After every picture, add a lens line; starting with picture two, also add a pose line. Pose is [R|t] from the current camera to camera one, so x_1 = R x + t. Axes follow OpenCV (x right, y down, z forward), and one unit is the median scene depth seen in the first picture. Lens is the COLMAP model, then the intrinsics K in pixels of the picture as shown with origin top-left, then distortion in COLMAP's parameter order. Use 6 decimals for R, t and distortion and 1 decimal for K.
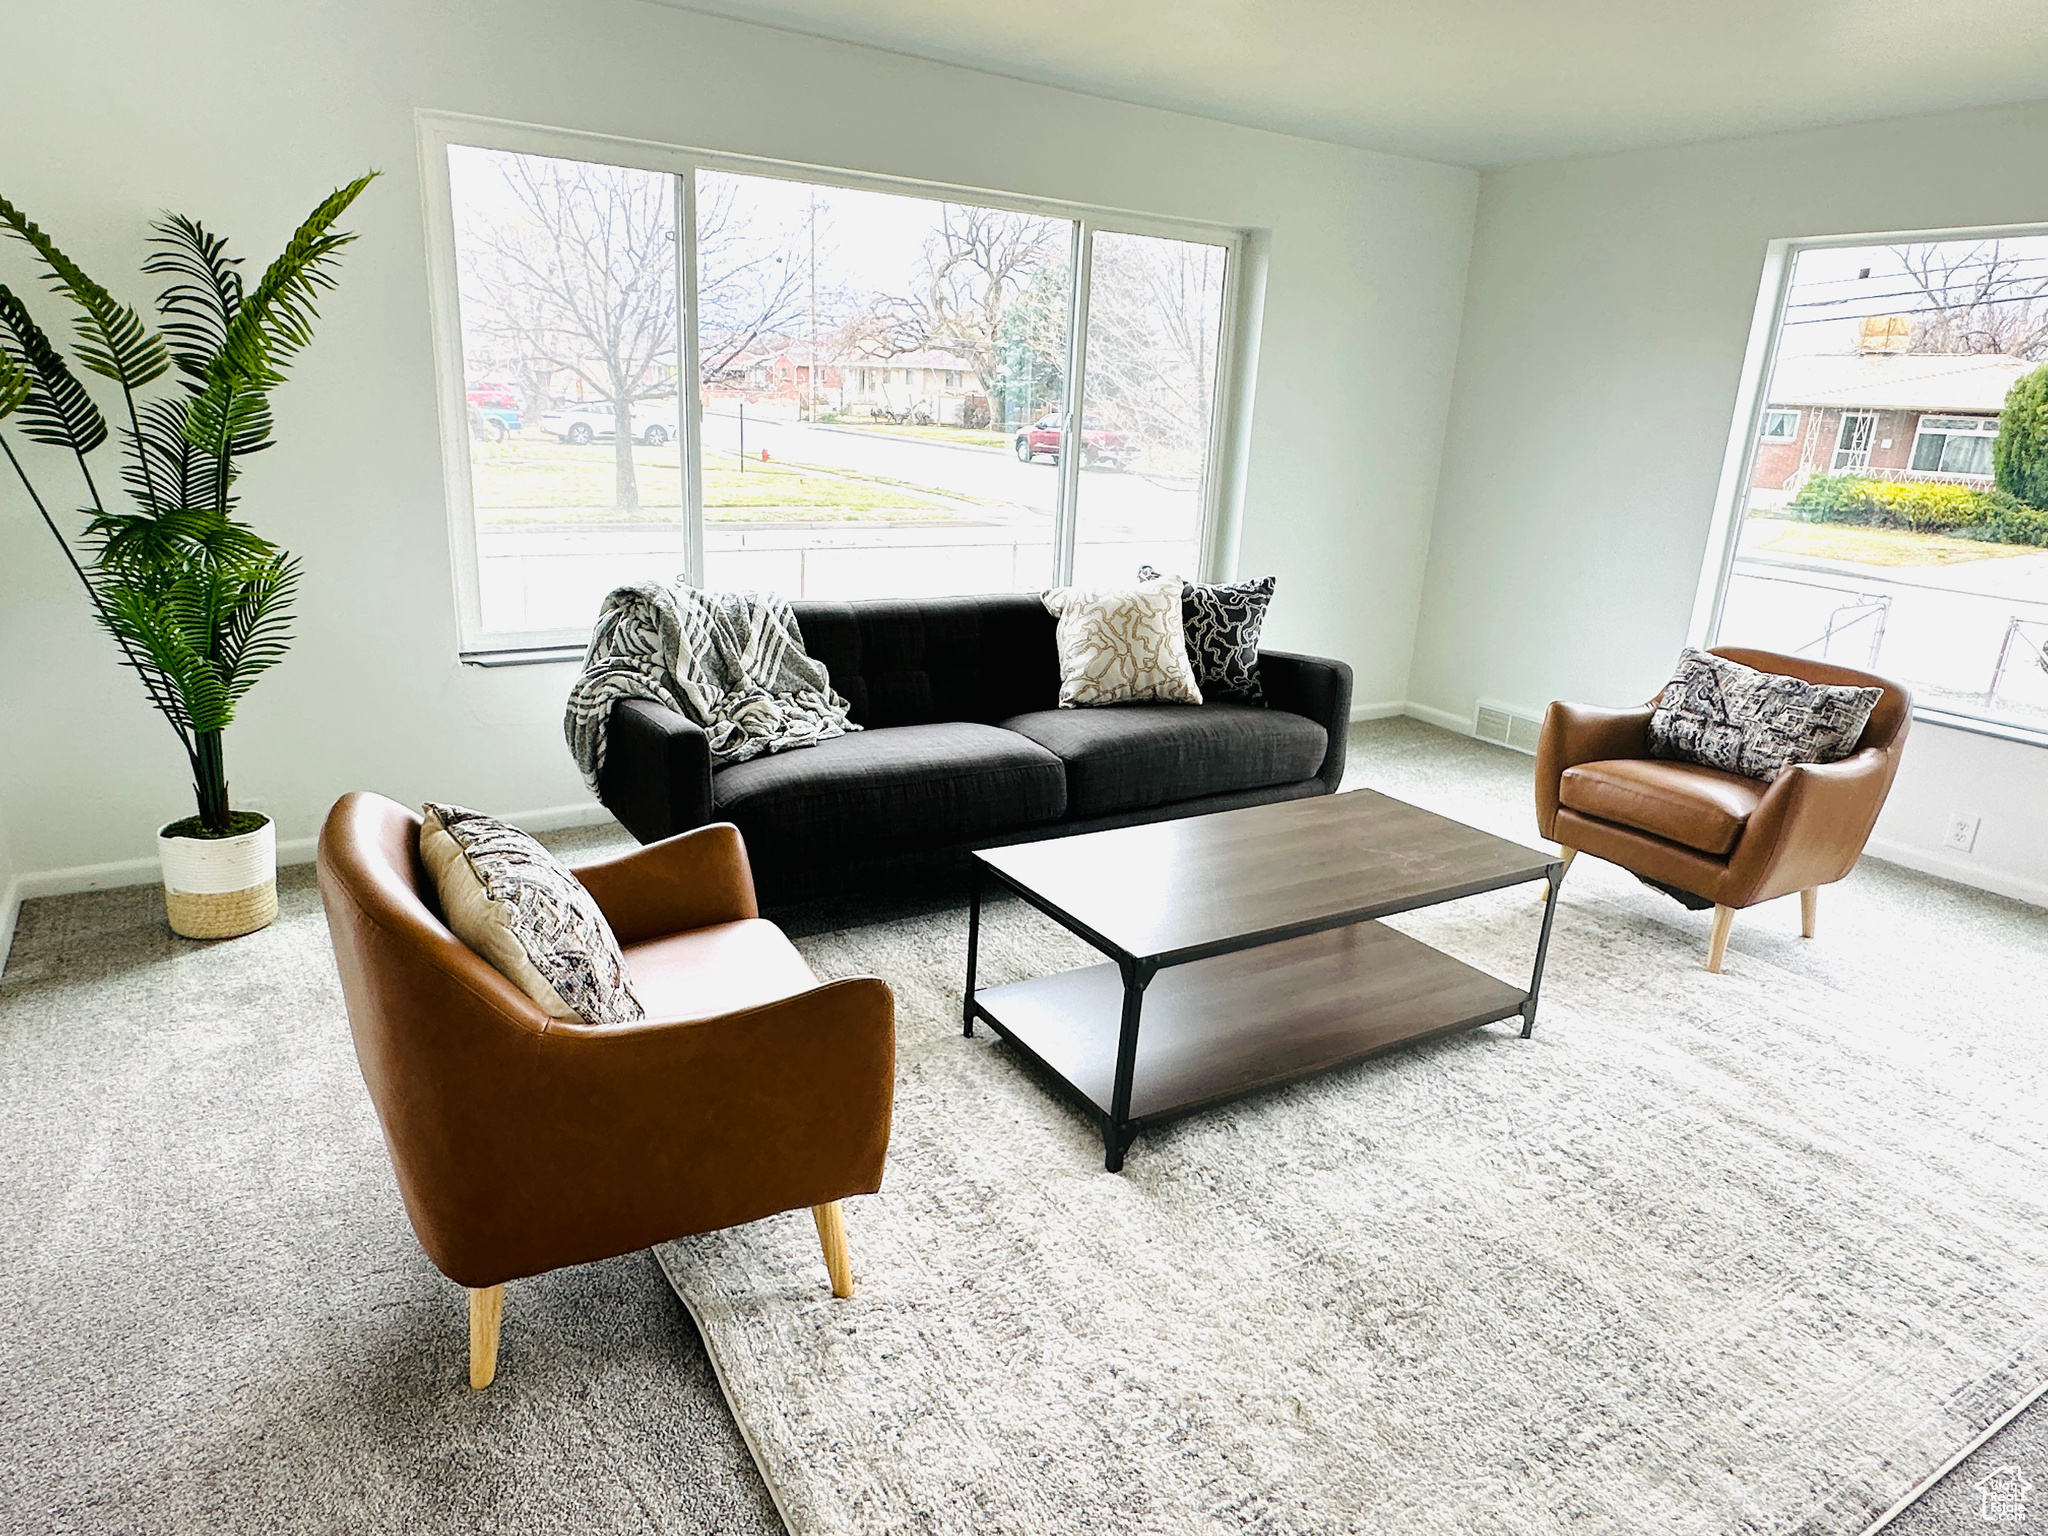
lens RADIAL K [[1255.3, 0, 1014.9], [0, 1255.3, 768.0], [0, 0, 1]] dist [0.003109, -0.000684]
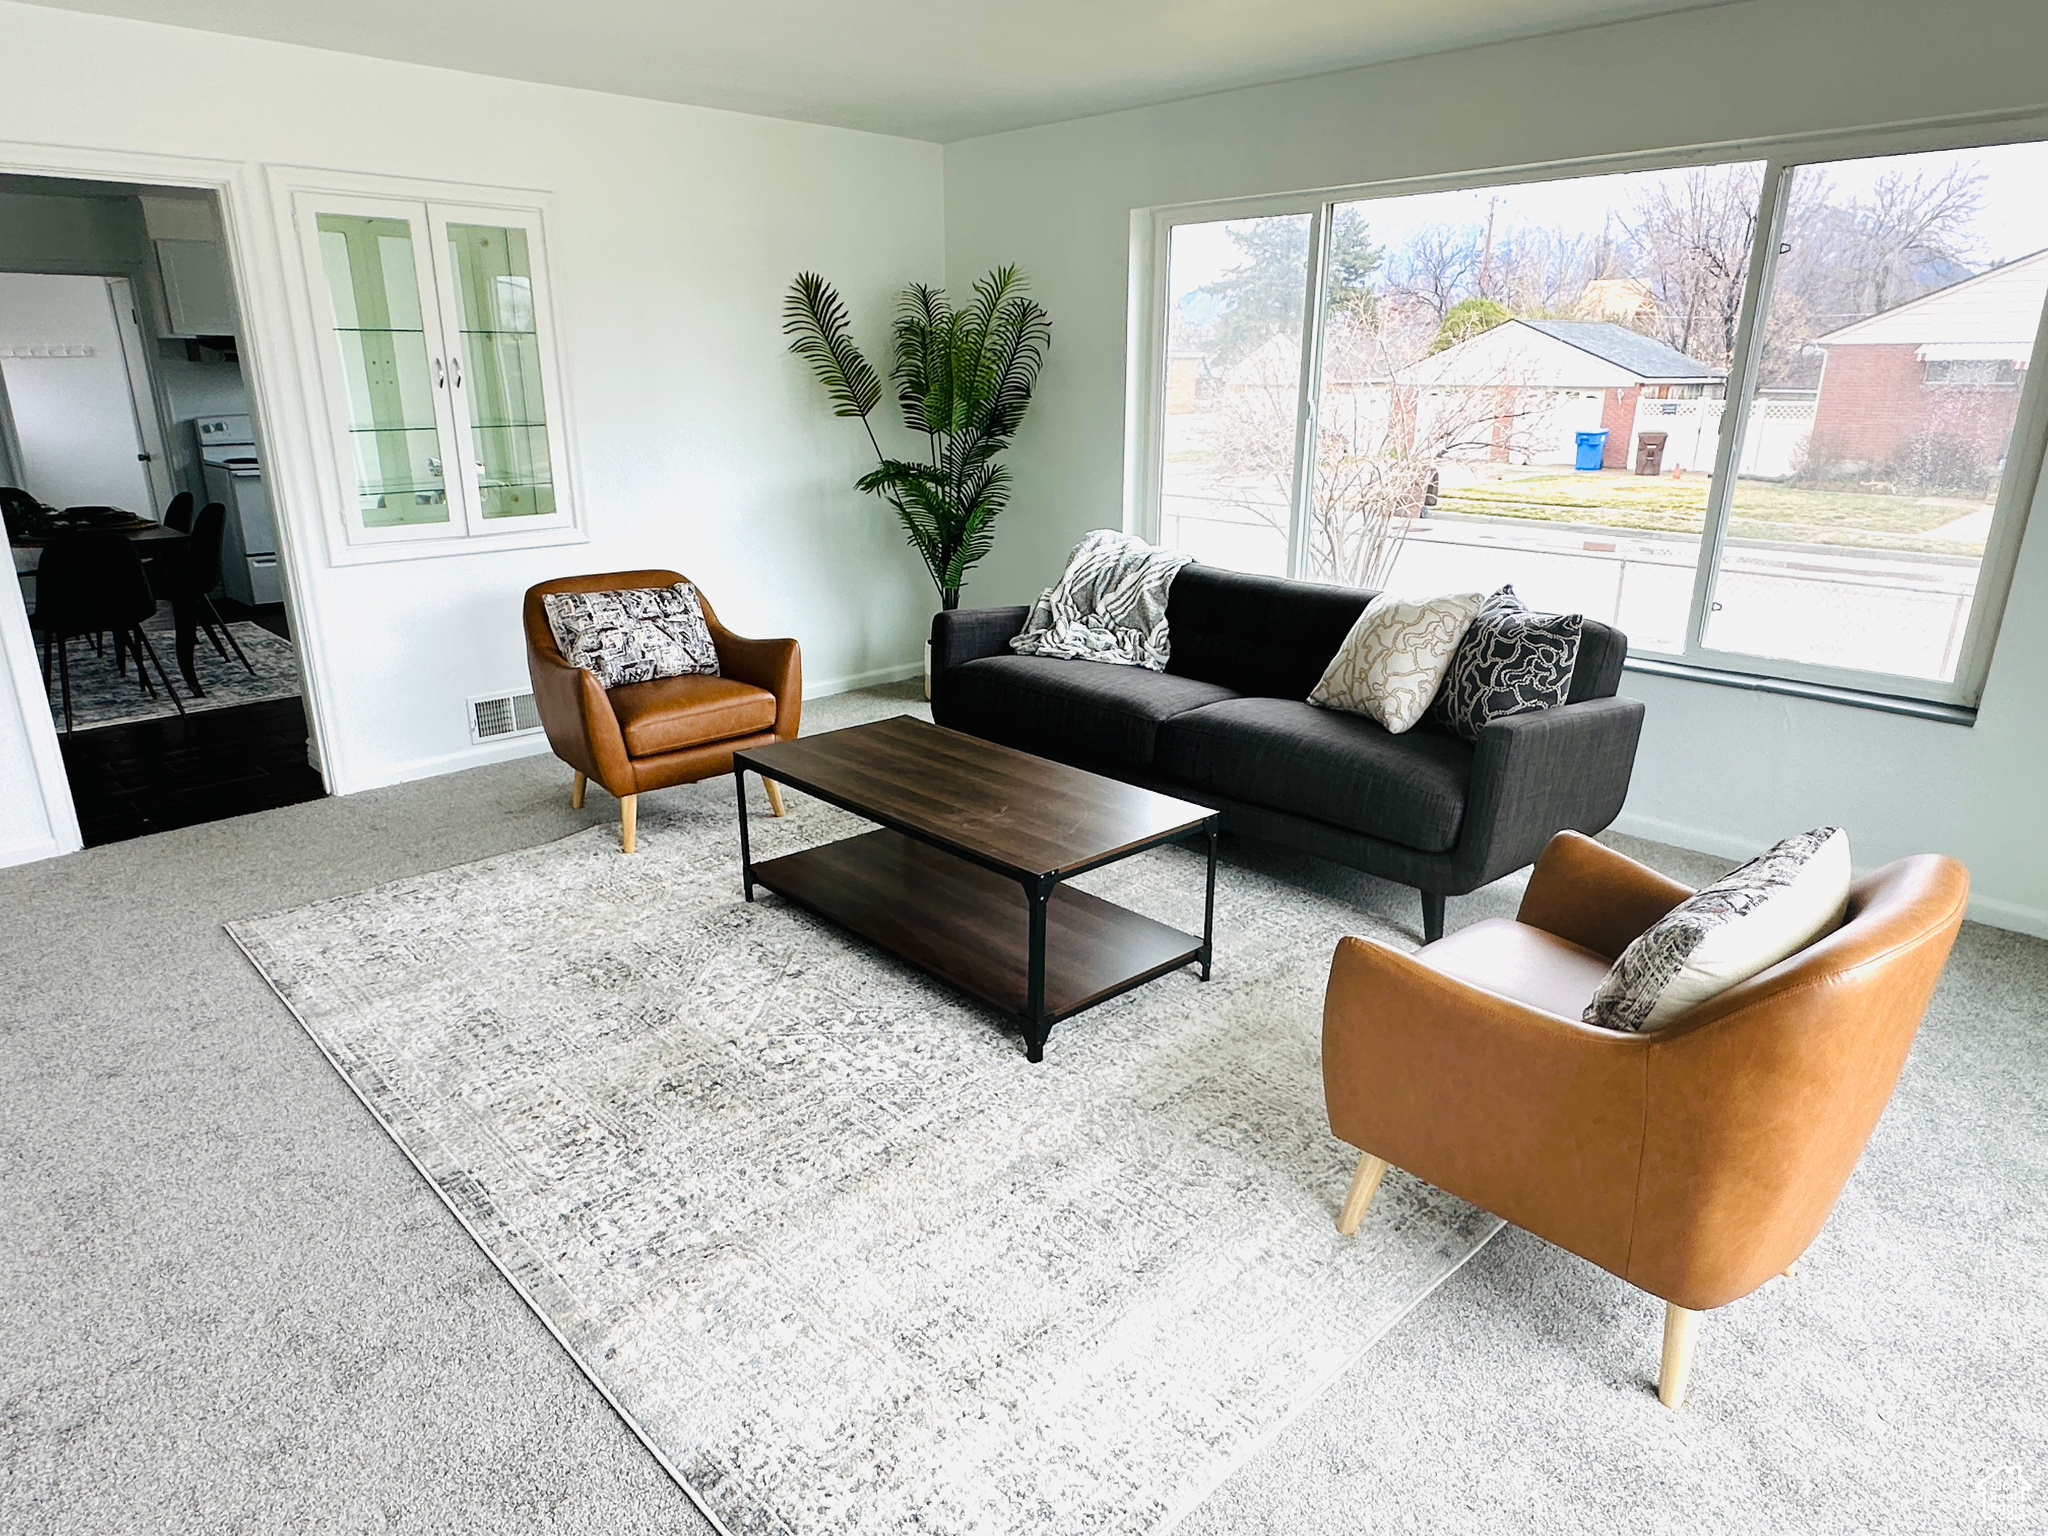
lens RADIAL K [[1255.3, 0, 1016.4], [0, 1255.3, 773.3], [0, 0, 1]] dist [0.003109, -0.000684]
pose [[0.218245, 0.260644, -0.940443, 0.928020], [-0.279145, 0.940082, 0.195764, -0.123642], [0.935119, 0.219795, 0.277926, 0.522228]]
